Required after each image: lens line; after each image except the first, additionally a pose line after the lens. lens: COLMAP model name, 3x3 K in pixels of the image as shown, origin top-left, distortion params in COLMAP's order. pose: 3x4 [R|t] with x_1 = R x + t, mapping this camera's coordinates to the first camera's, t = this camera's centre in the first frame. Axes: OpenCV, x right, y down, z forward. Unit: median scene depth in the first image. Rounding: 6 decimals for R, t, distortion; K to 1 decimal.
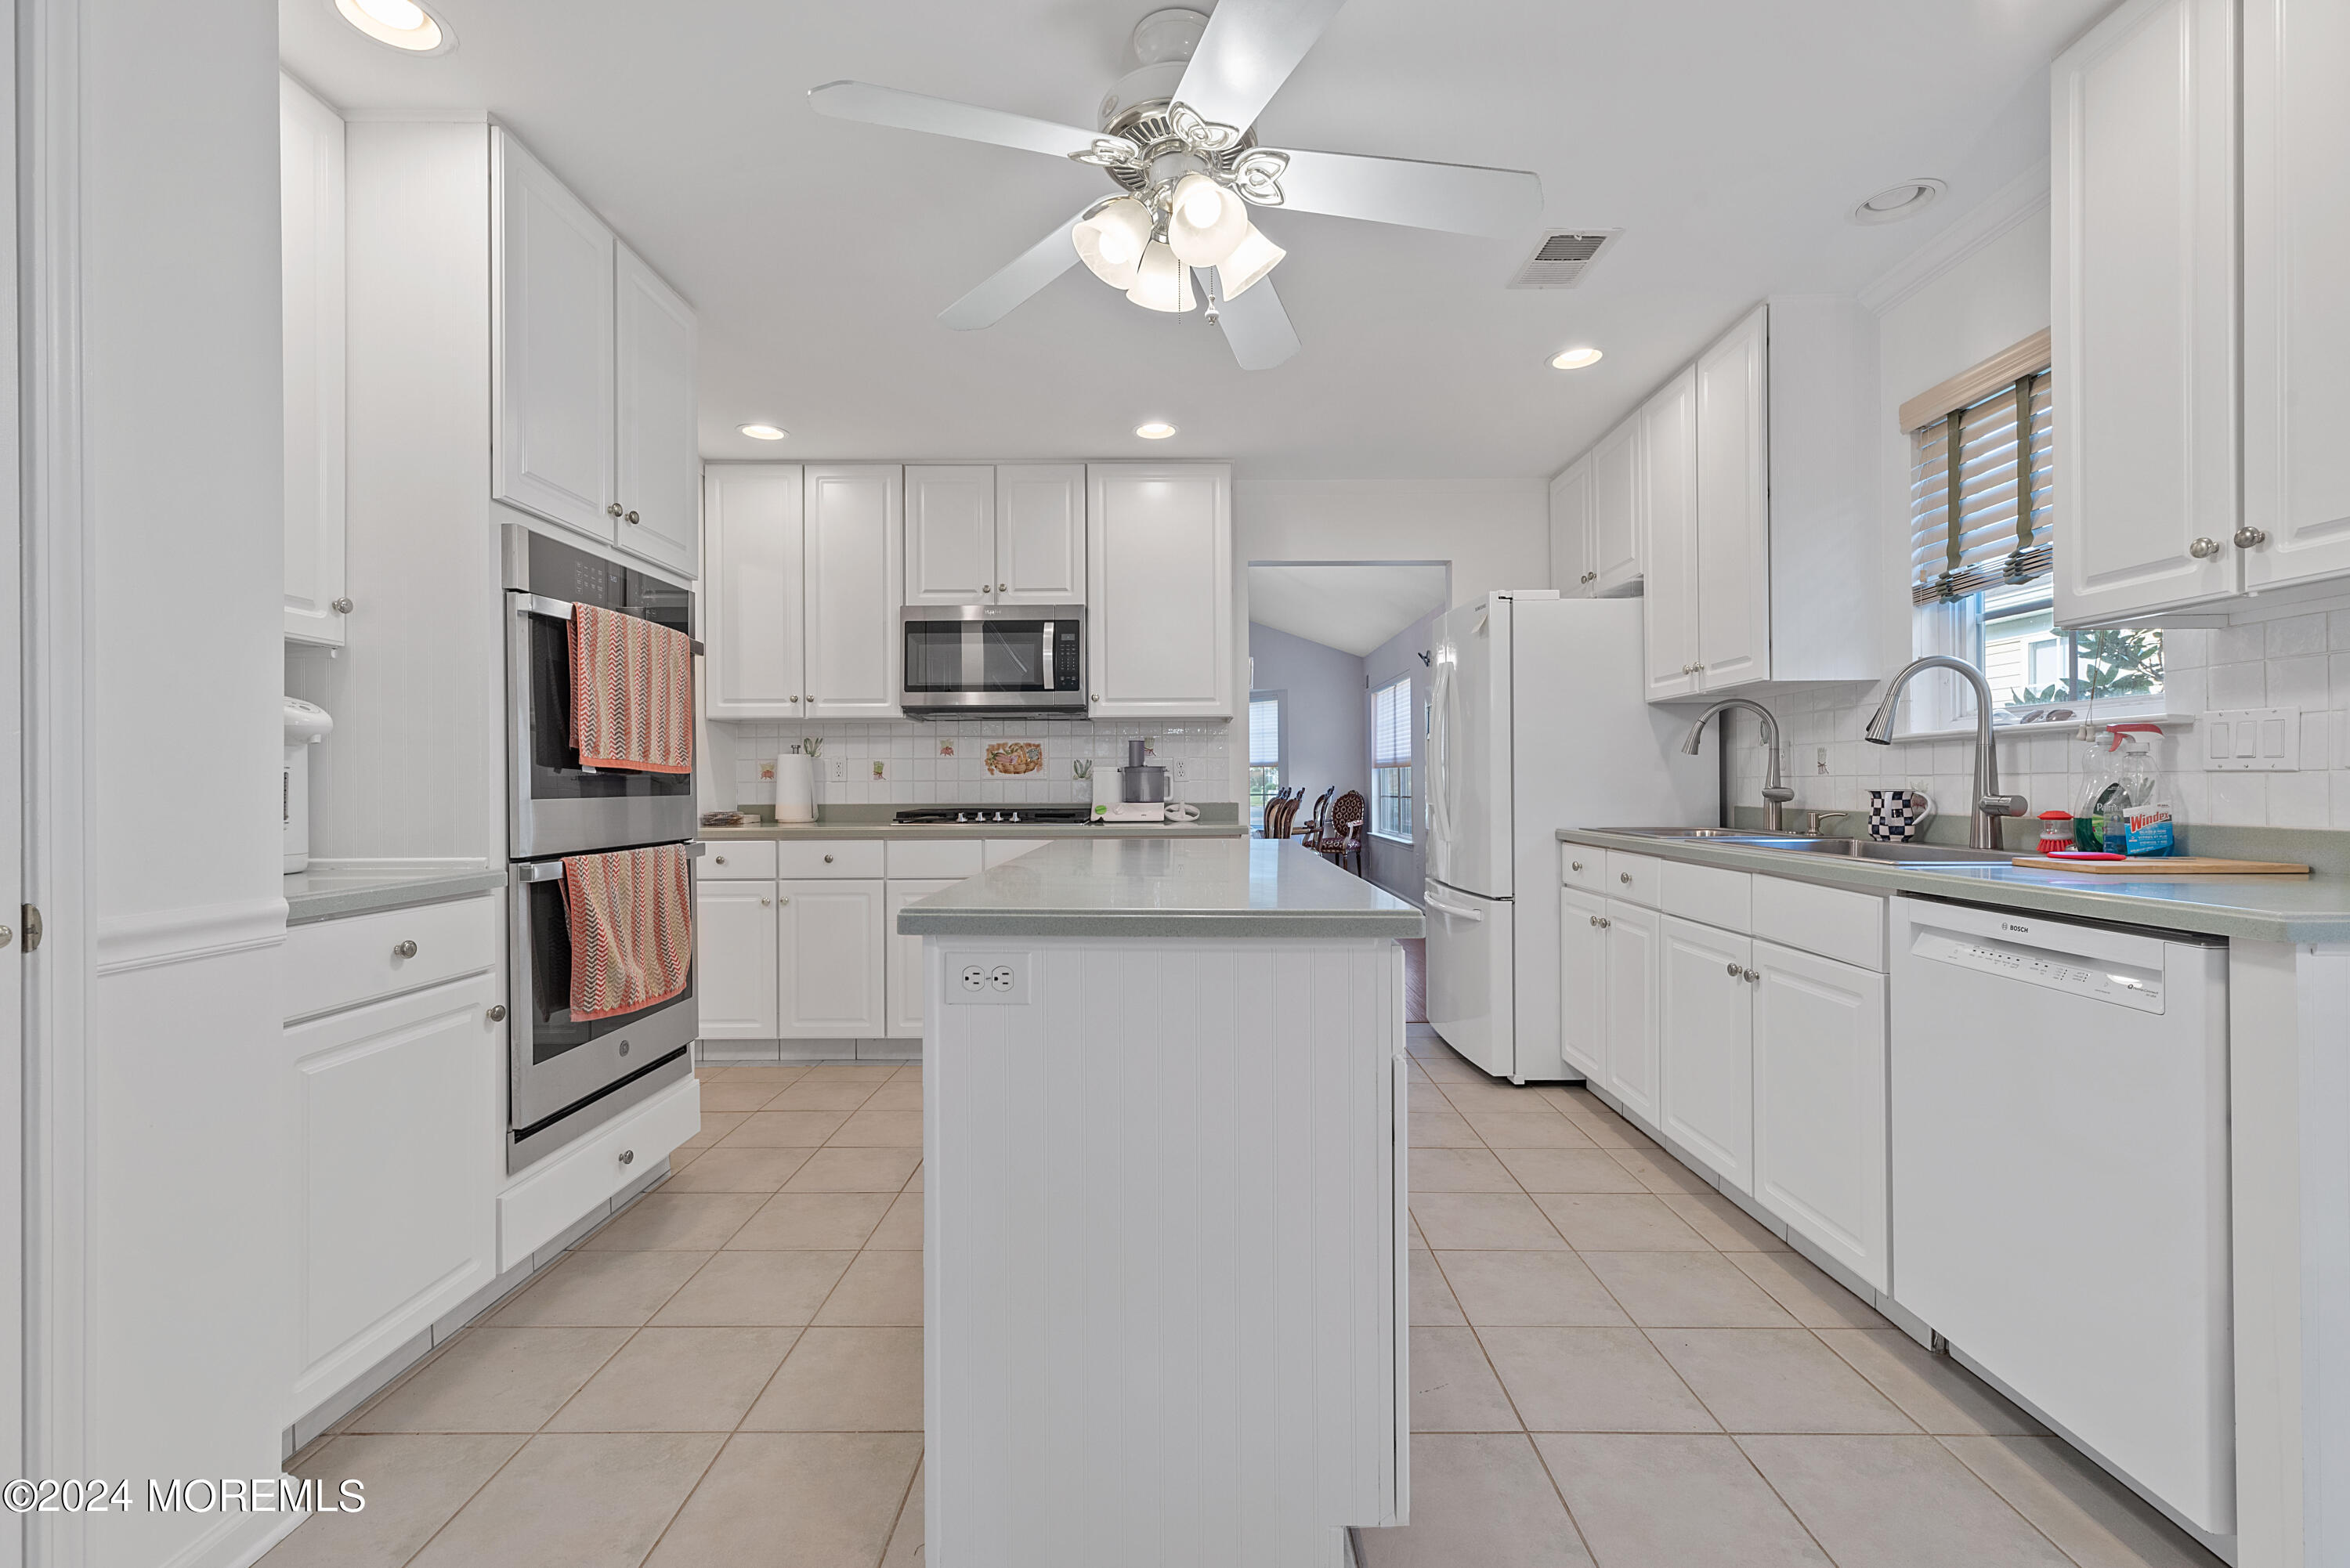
lens RADIAL K [[1017.6, 0, 1173.4], [0, 1017.6, 782.3], [0, 0, 1]] dist [0.005919, 0.000748]
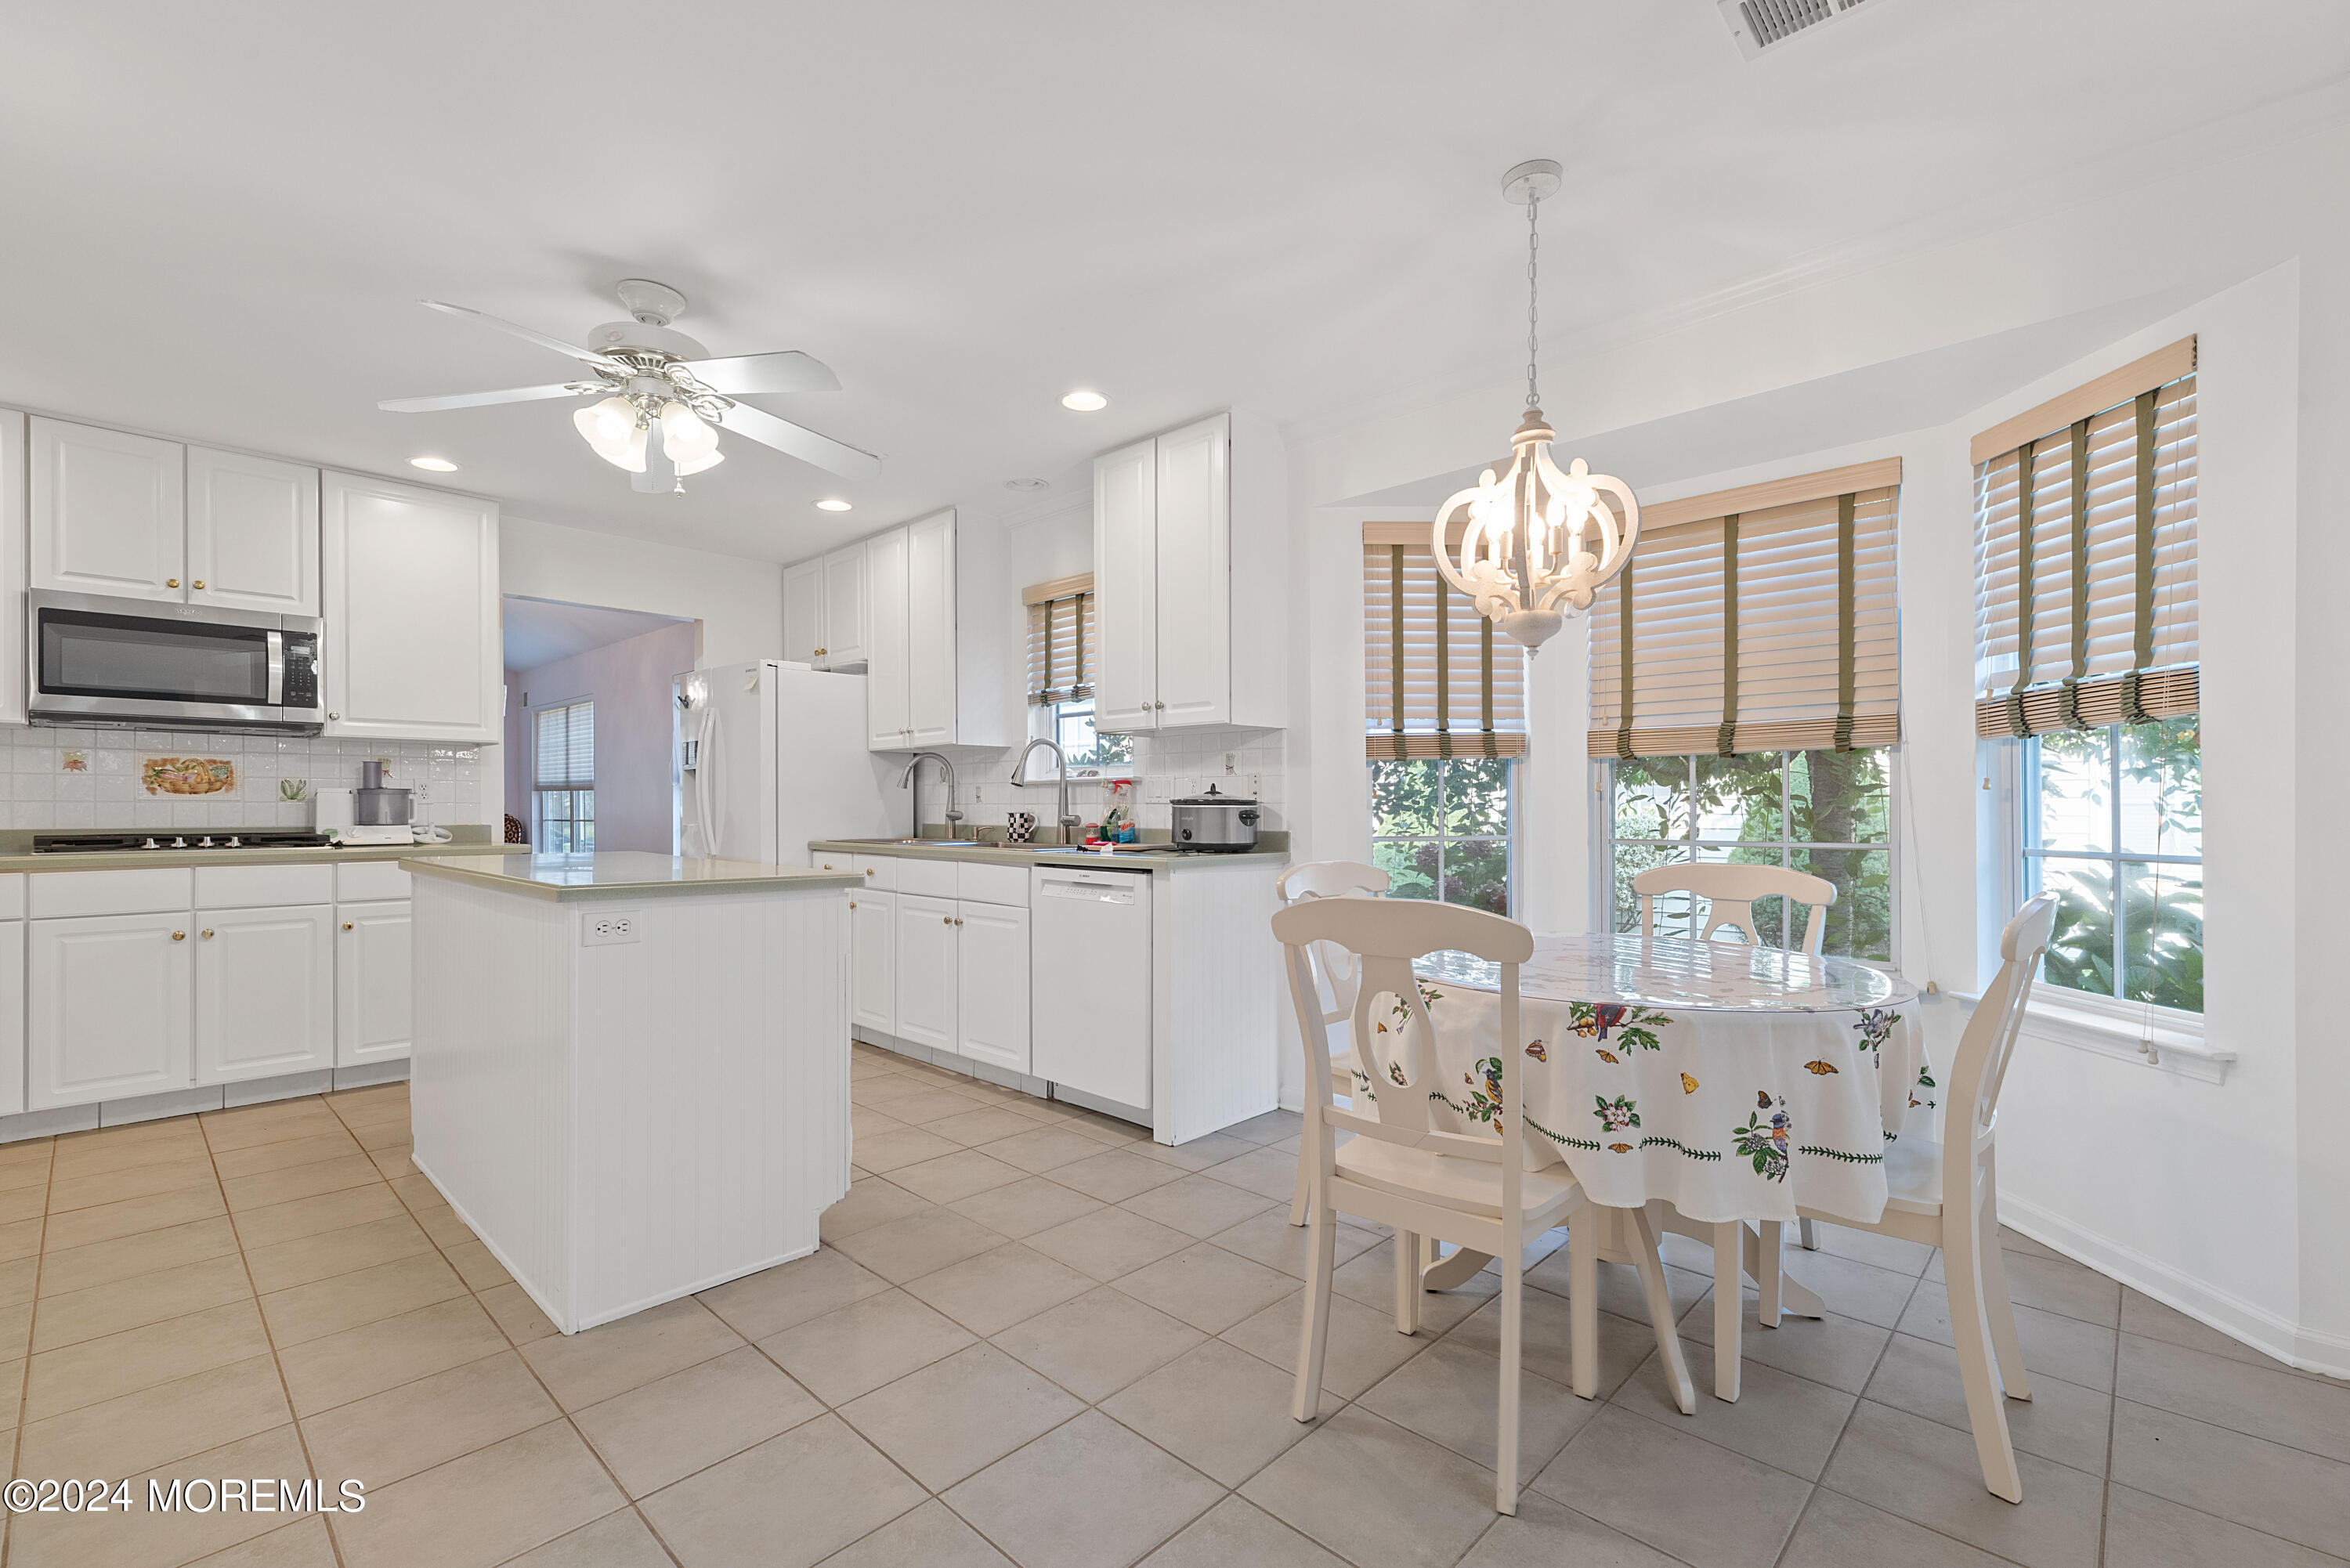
lens RADIAL K [[1020.5, 0, 1168.5], [0, 1020.5, 808.6], [0, 0, 1]] dist [0.001147, 0.000179]
pose [[0.686495, 0.003326, 0.727127, -0.329950], [-0.005067, 0.999987, 0.000211, -0.000399], [-0.727117, -0.003829, 0.686503, -0.322264]]
